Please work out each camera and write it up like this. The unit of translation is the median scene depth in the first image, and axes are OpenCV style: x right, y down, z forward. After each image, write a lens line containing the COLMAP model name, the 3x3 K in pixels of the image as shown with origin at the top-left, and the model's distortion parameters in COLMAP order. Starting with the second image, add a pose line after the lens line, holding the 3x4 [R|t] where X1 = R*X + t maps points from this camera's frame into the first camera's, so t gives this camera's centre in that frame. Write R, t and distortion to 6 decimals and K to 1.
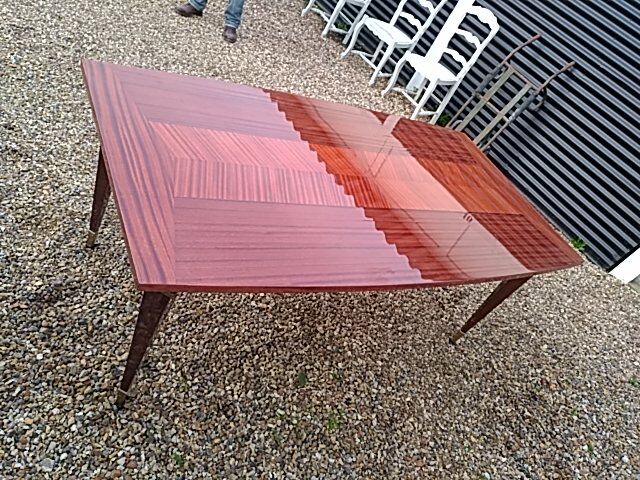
lens RADIAL K [[506.2, 0, 320.6], [0, 506.2, 239.8], [0, 0, 1]] dist [0.003483, 0.052191]
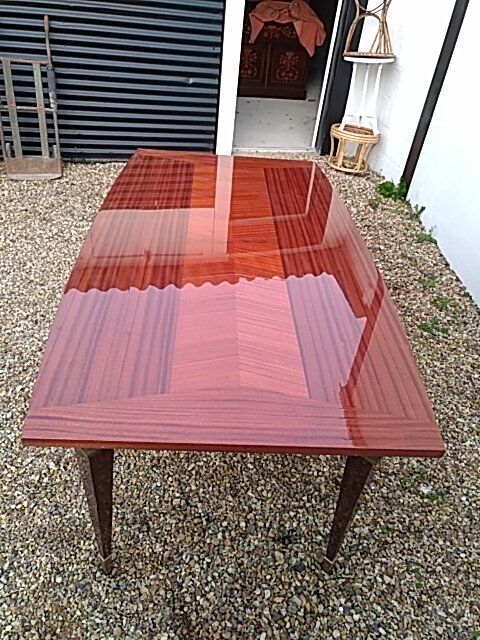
lens RADIAL K [[506.2, 0, 240.7], [0, 506.2, 320.2], [0, 0, 1]] dist [0.003483, 0.052191]
pose [[0.399058, -0.802608, 0.443367, -0.440819], [0.656155, 0.587717, 0.473338, -0.477833], [-0.640479, 0.102028, 0.761168, 0.259058]]
